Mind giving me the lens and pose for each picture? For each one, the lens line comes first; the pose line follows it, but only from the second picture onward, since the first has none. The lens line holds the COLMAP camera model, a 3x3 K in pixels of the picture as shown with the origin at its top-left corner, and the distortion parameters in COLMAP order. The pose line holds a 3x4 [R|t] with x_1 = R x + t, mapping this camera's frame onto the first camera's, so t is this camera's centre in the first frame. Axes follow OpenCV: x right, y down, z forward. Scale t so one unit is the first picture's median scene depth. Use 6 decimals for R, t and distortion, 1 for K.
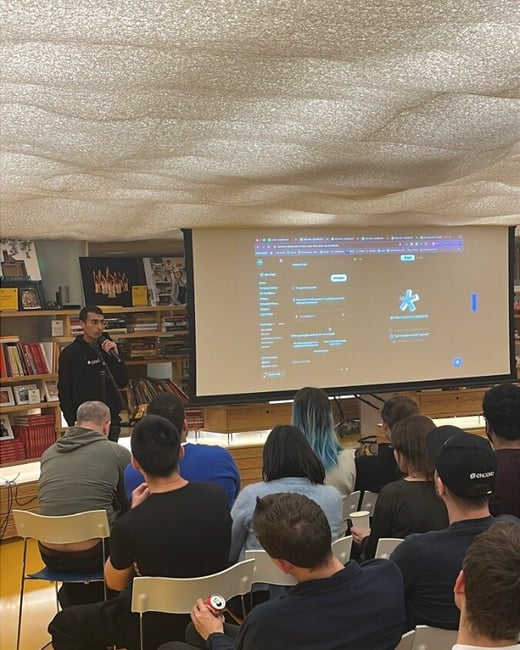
lens RADIAL K [[1031.4, 0, 260.6], [0, 1031.4, 405.4], [0, 0, 1]] dist [0.153126, -0.033574]
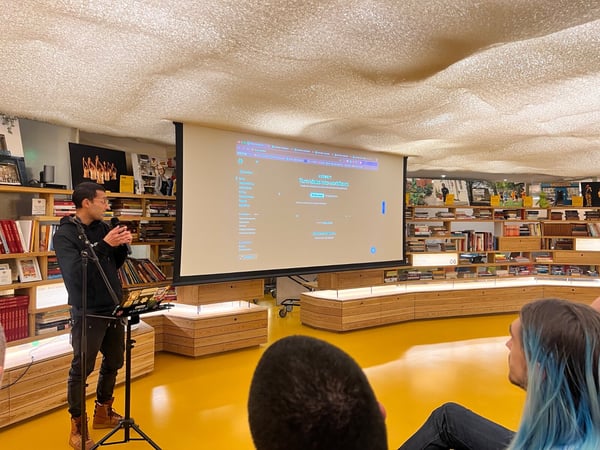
lens RADIAL K [[453.5, 0, 300.0], [0, 453.5, 225.0], [0, 0, 1]] dist [0.031858, -0.013513]
pose [[0.959749, 0.039283, 0.278097, -0.074120], [-0.012452, 0.995148, -0.097598, -0.016997], [-0.280582, 0.090207, 0.955582, 0.491591]]
